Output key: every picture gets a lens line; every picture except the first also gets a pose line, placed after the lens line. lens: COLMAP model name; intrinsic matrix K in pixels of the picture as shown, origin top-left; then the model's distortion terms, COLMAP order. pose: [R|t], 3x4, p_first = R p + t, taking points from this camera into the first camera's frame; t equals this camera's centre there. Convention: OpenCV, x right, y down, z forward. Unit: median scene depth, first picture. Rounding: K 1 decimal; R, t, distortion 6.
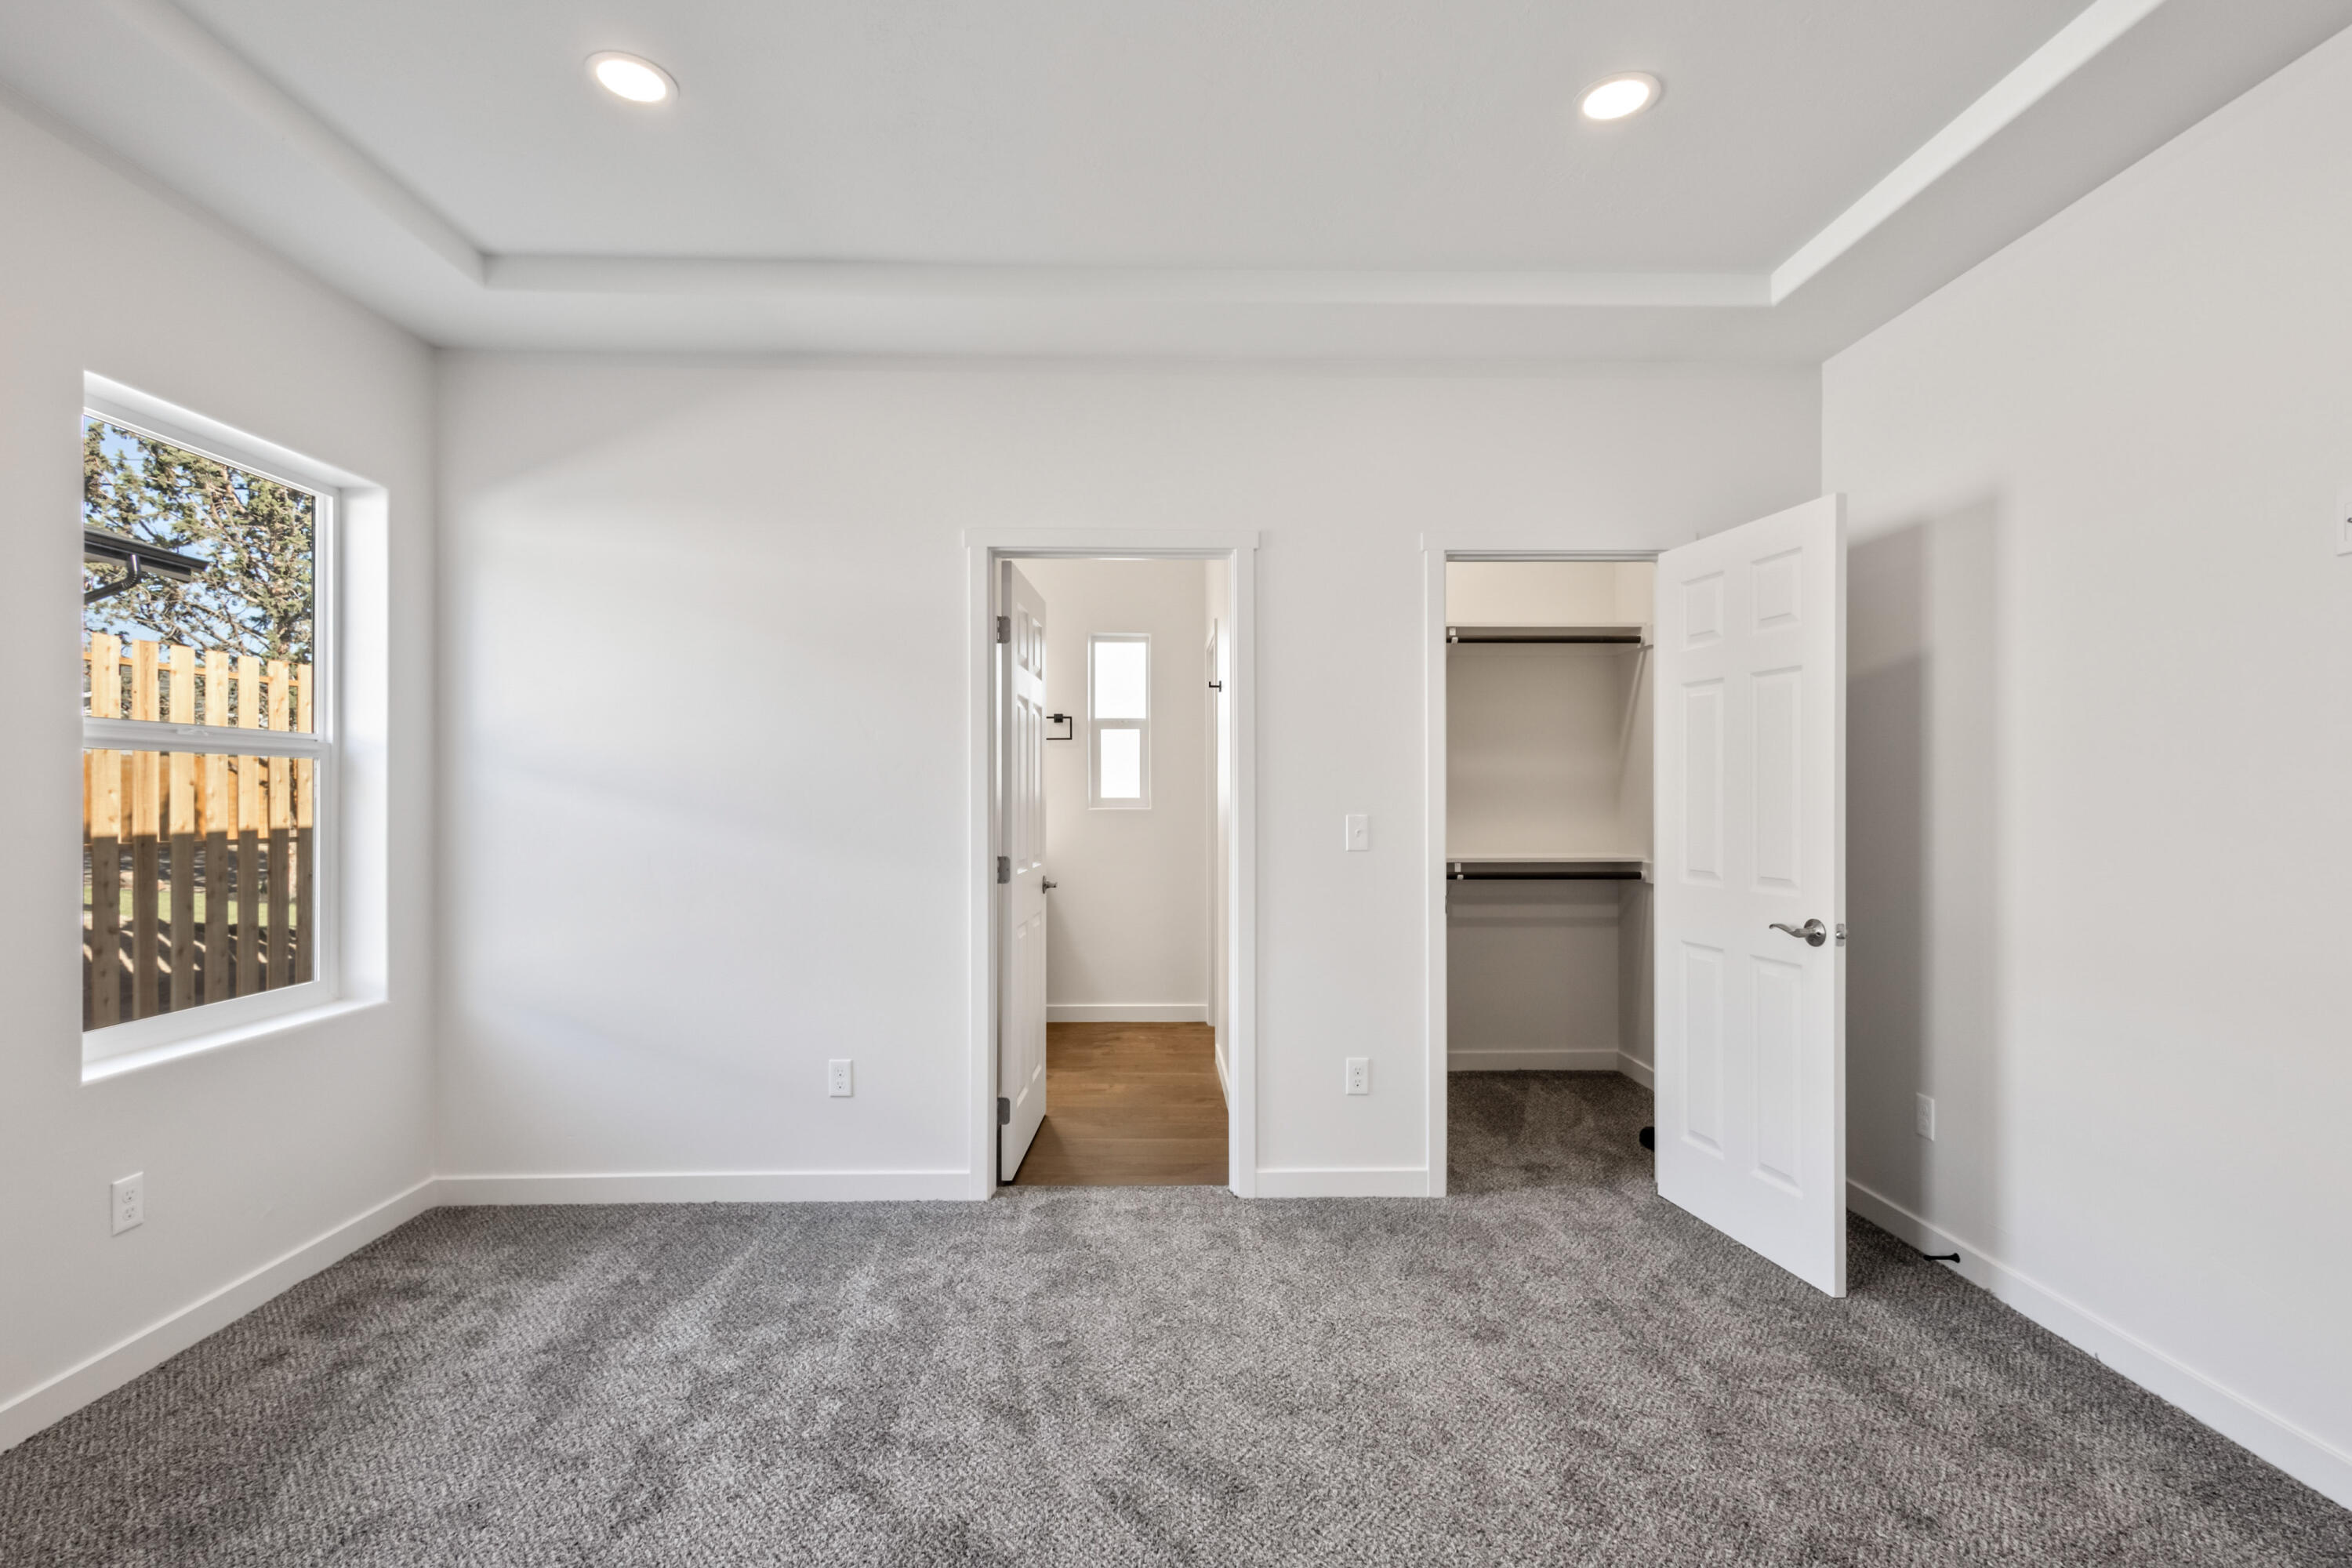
lens RADIAL K [[1081.6, 0, 1178.8], [0, 1081.6, 792.9], [0, 0, 1]] dist [0.013086, -0.004829]
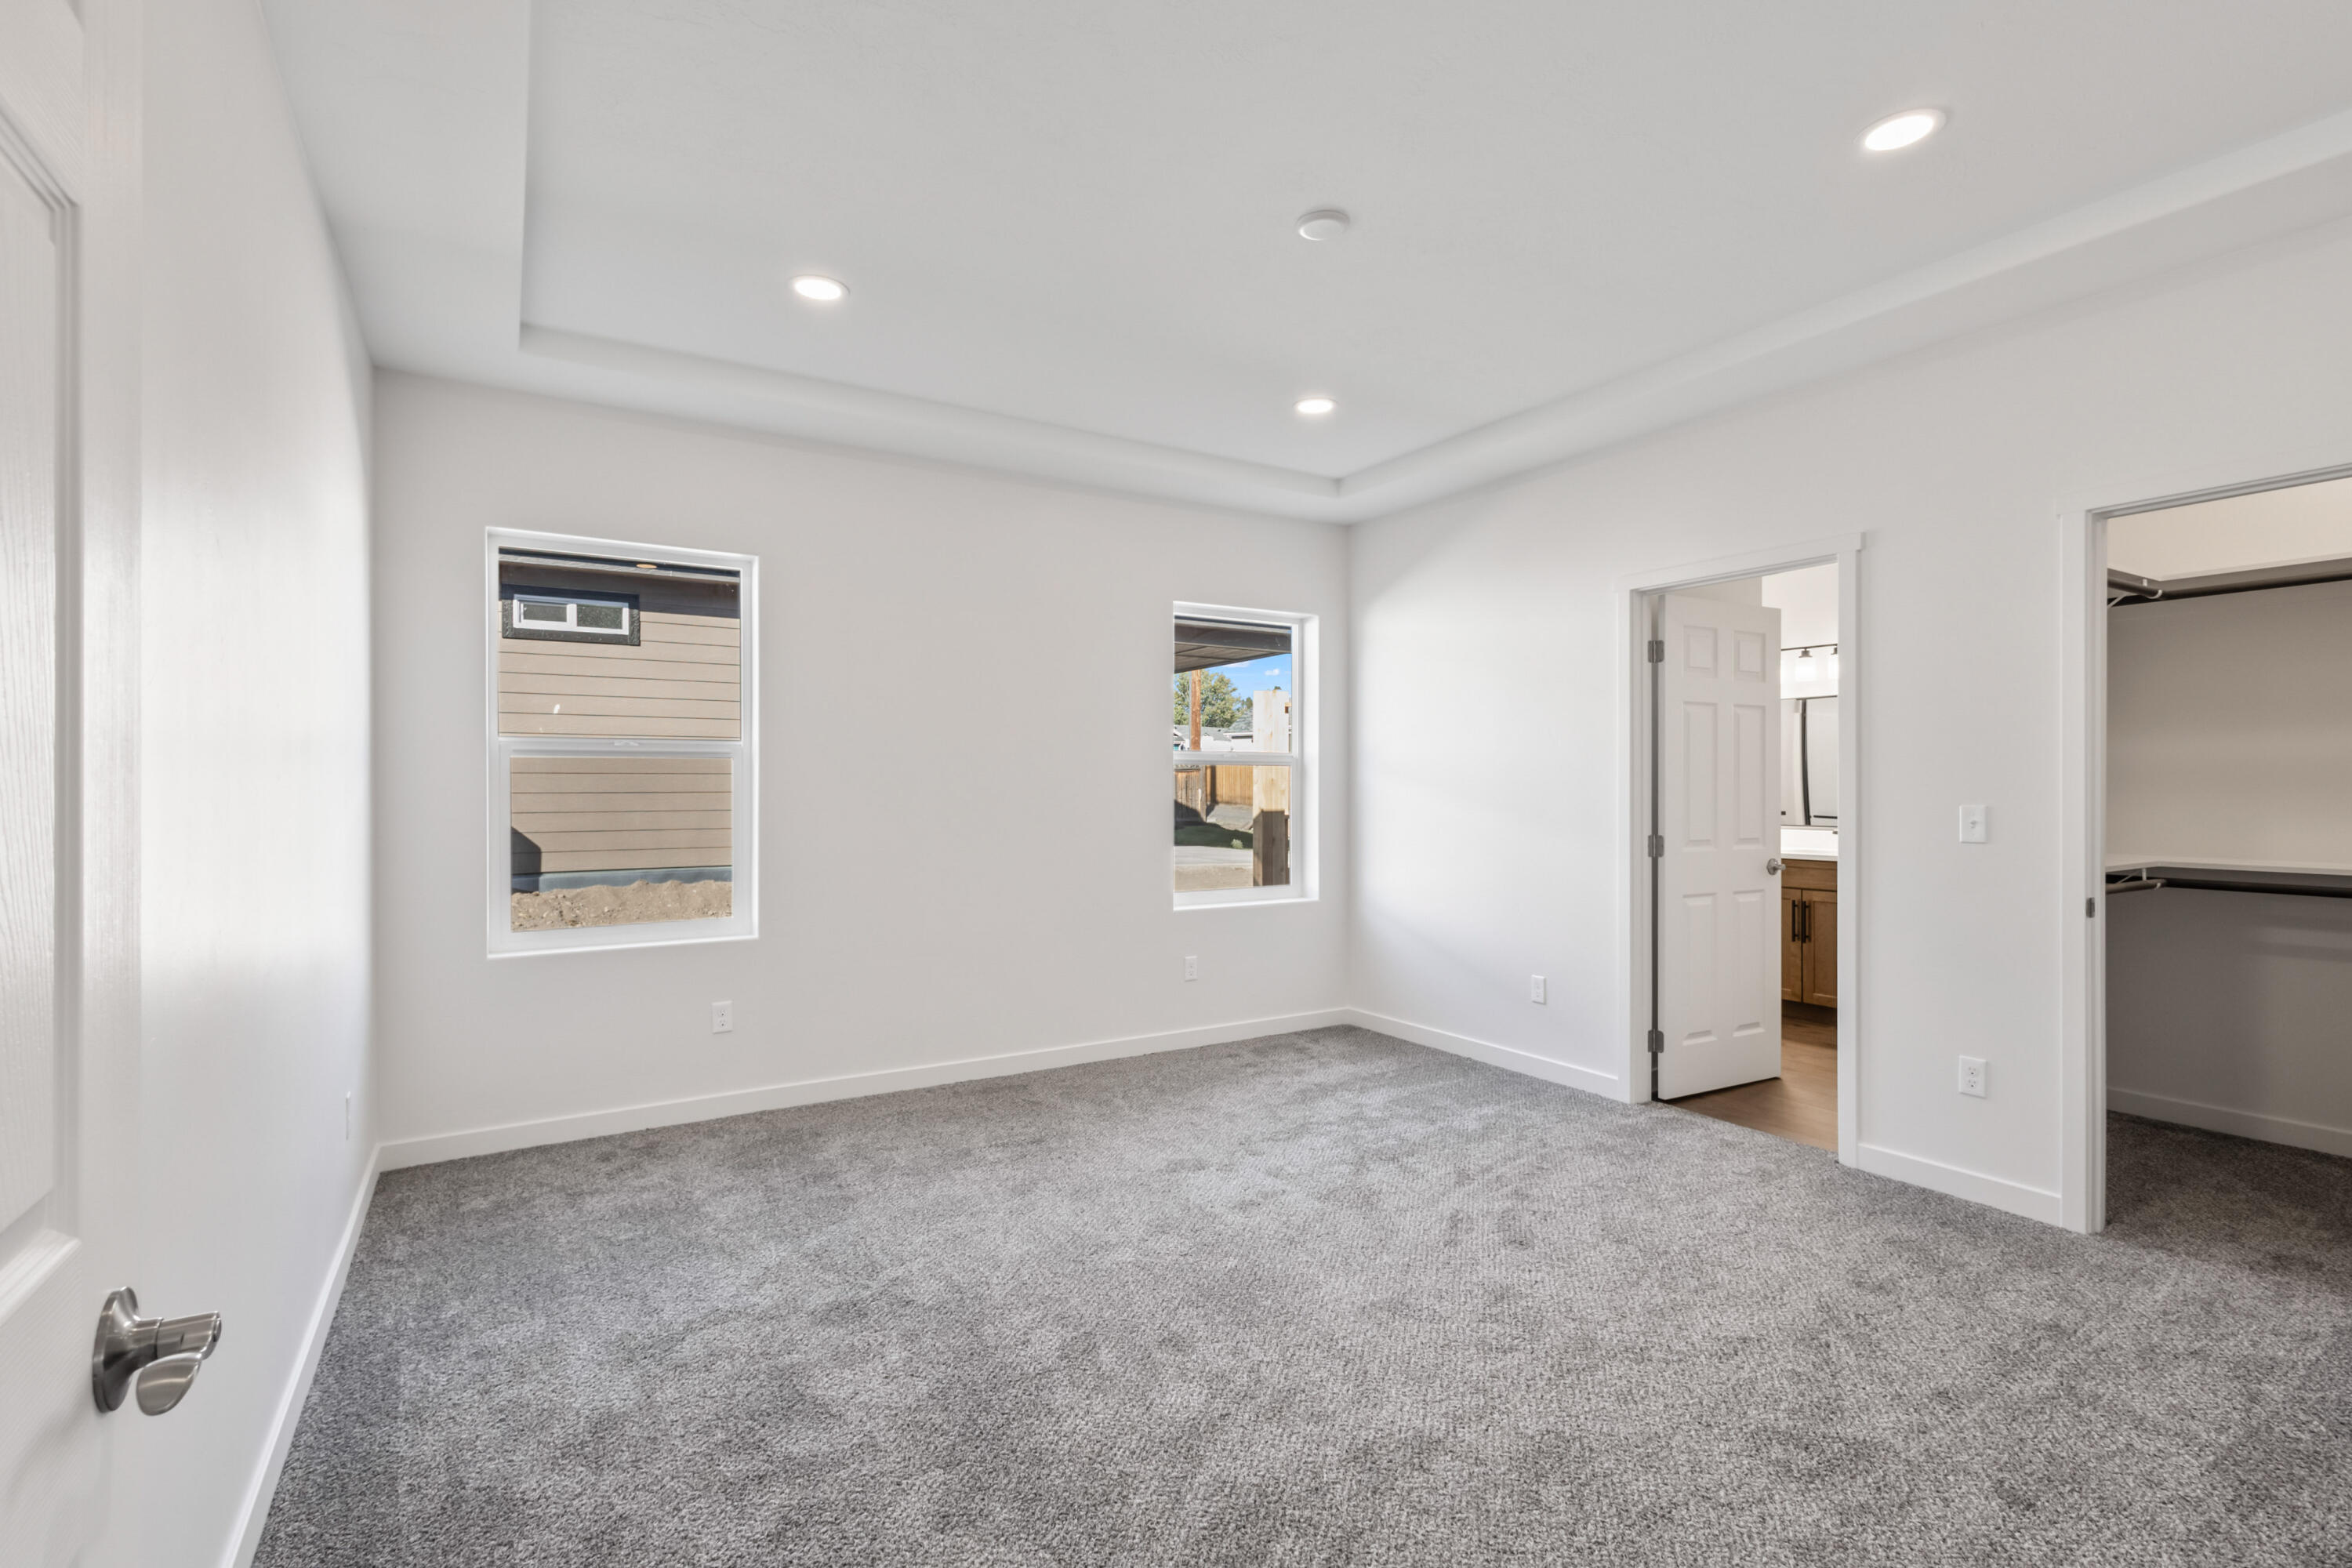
lens RADIAL K [[1081.6, 0, 1167.4], [0, 1081.6, 790.2], [0, 0, 1]] dist [0.013086, -0.004829]
pose [[0.501548, 0.002403, -0.865126, 0.751490], [0.002604, 0.999987, 0.004288, 0.000349], [0.865126, -0.004404, 0.501536, -0.123902]]
